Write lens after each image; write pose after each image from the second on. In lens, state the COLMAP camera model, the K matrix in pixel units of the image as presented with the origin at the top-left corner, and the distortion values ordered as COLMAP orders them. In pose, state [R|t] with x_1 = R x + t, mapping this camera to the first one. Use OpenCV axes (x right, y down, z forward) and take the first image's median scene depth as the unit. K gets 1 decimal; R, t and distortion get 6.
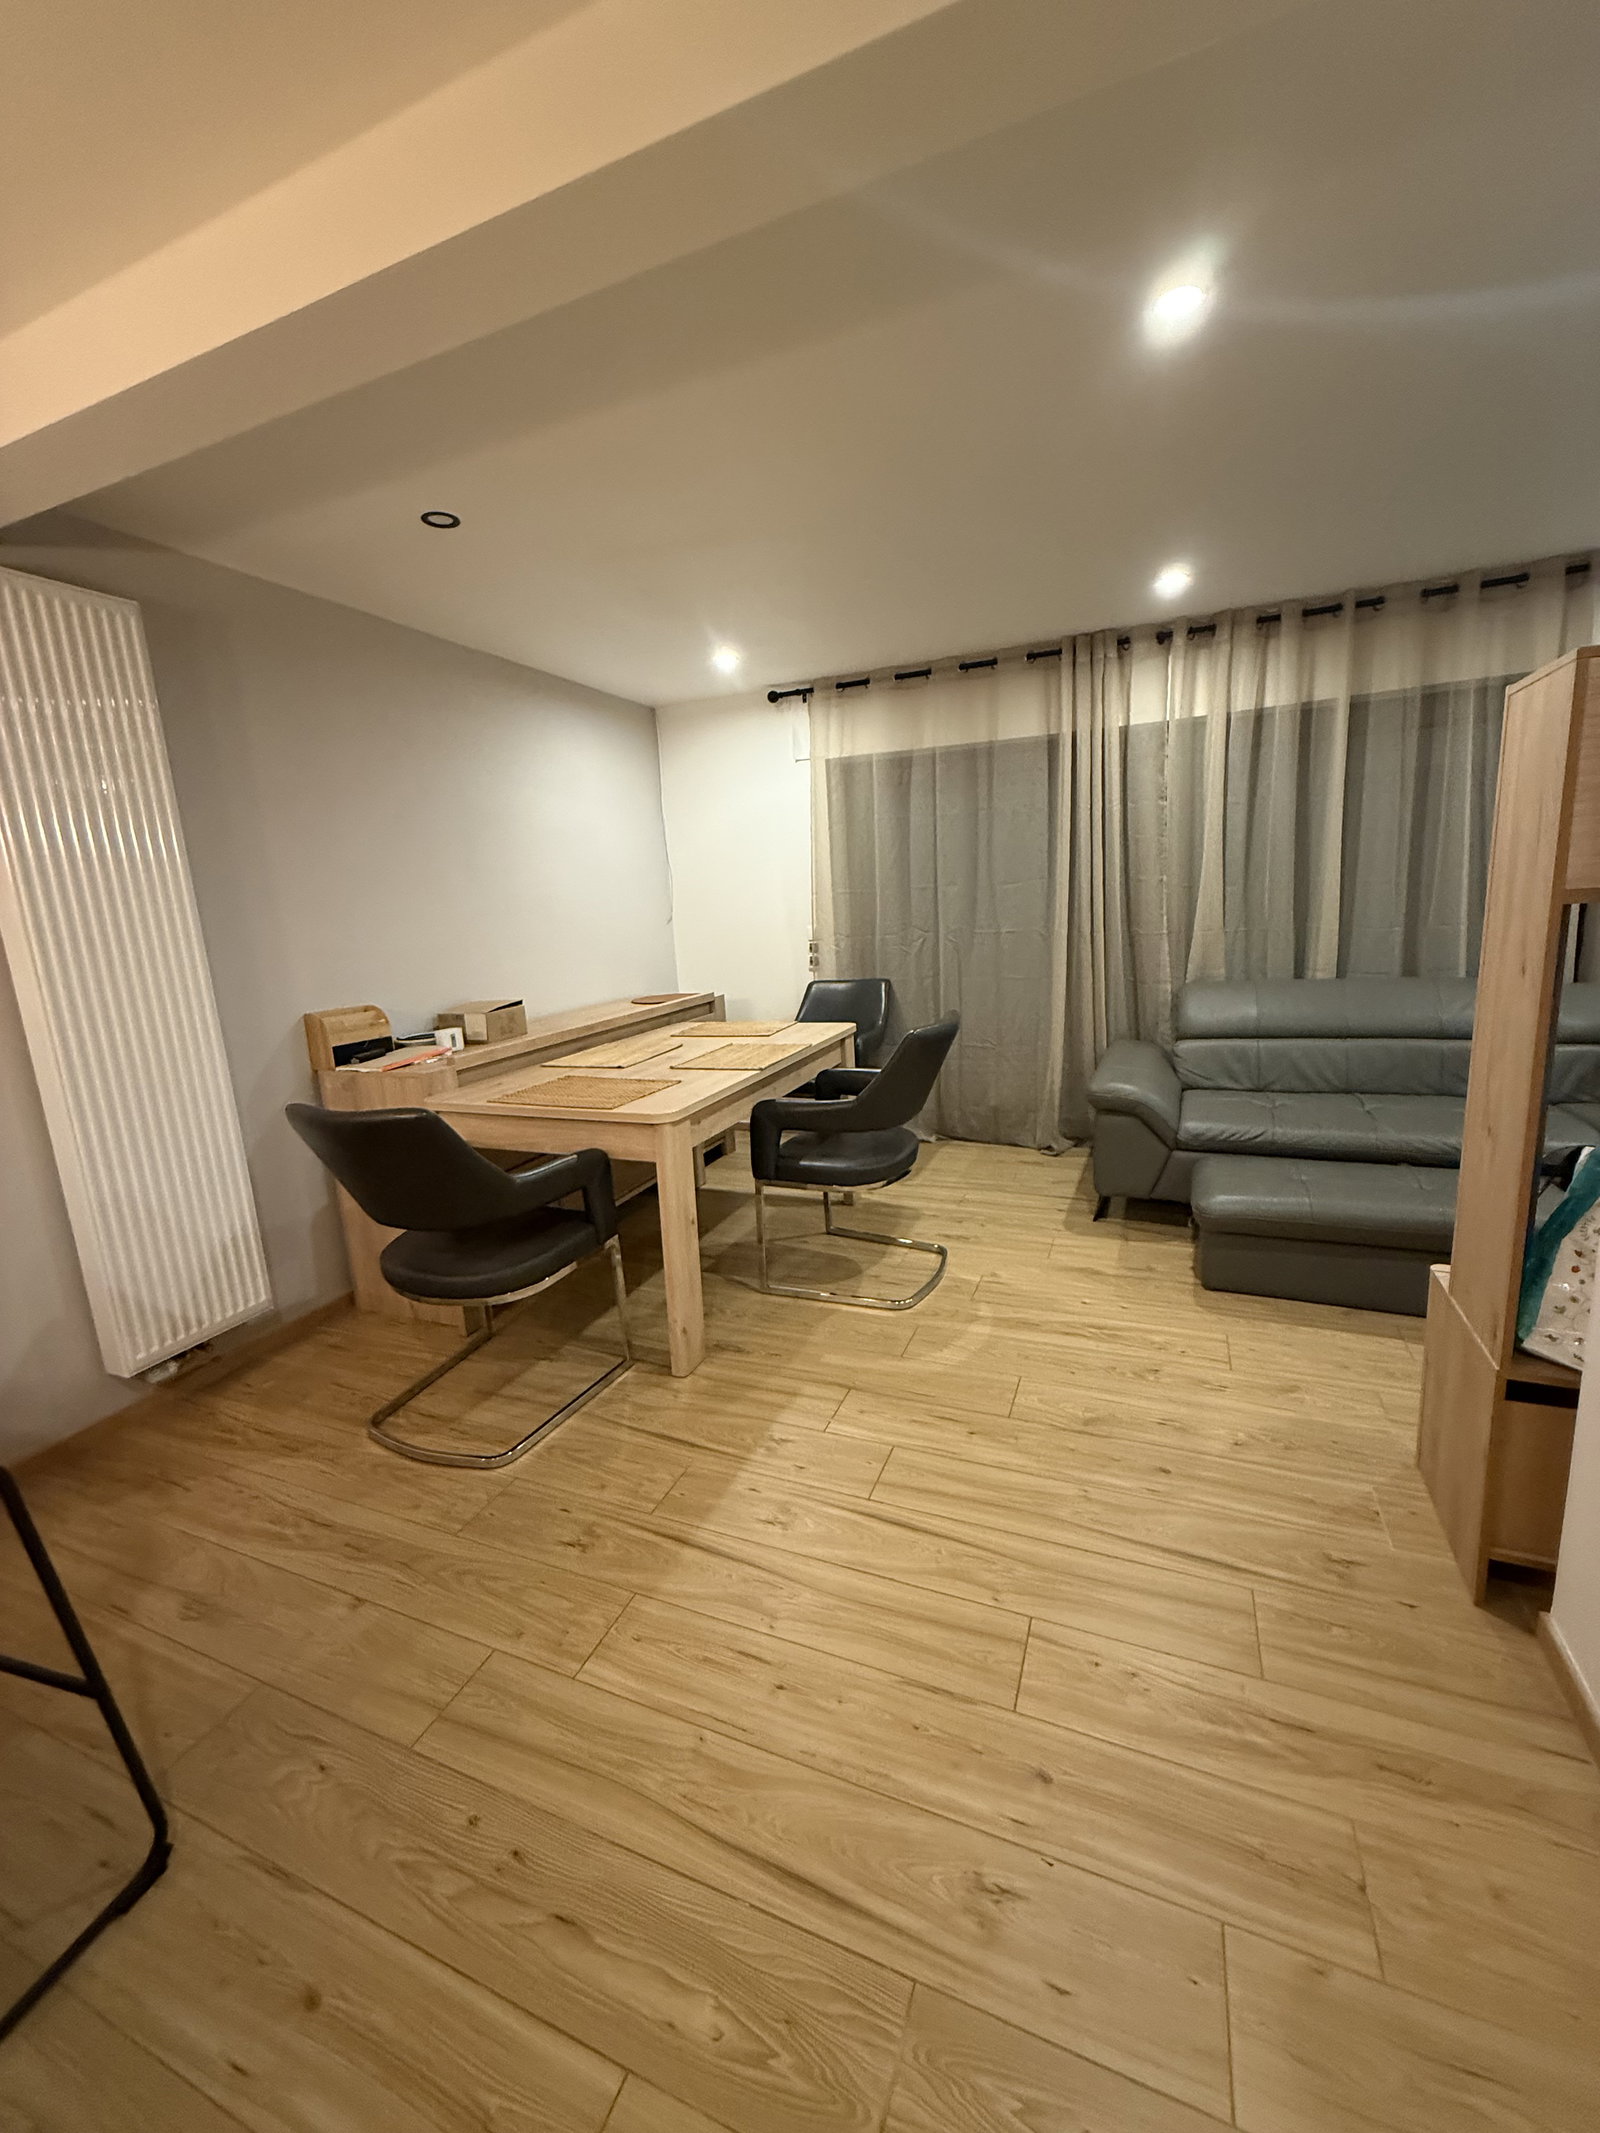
lens RADIAL K [[851.6, 0, 801.7], [0, 851.6, 1061.8], [0, 0, 1]] dist [-0.001135, -0.000181]
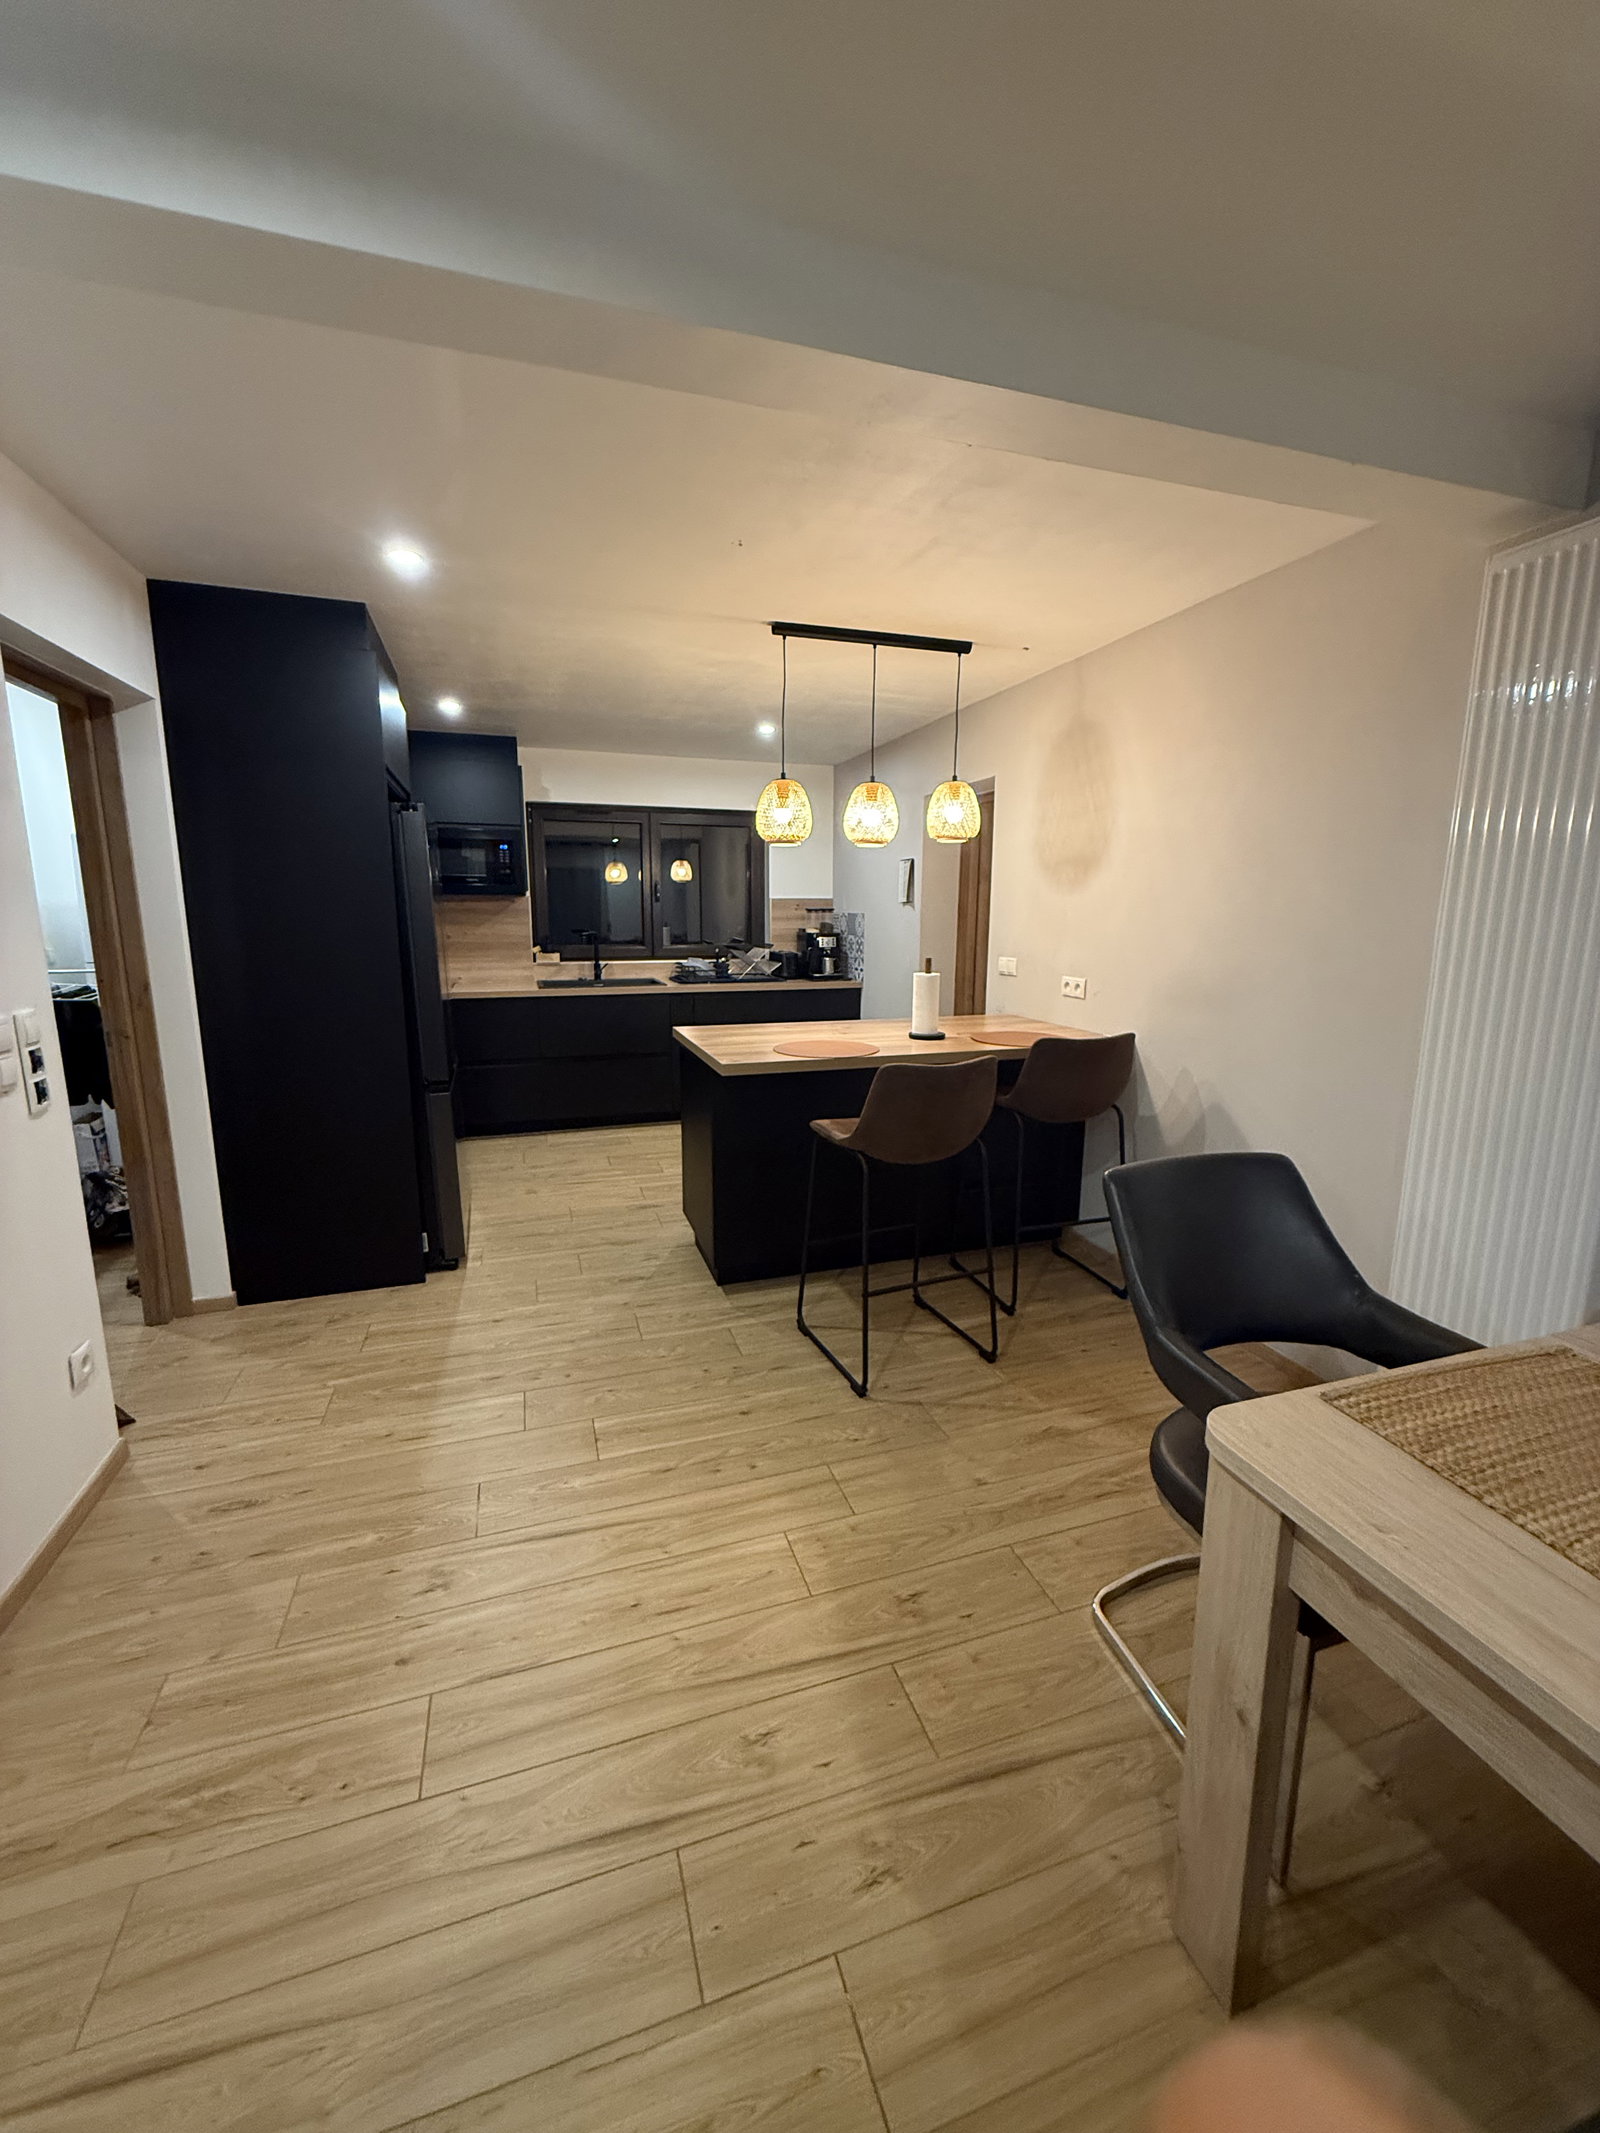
lens RADIAL K [[851.6, 0, 801.7], [0, 851.6, 1061.8], [0, 0, 1]] dist [-0.001135, -0.000181]
pose [[-0.756904, 0.163599, -0.632717, 0.442105], [-0.089844, 0.932919, 0.348698, -0.427563], [0.647321, 0.320777, -0.691432, 1.779297]]
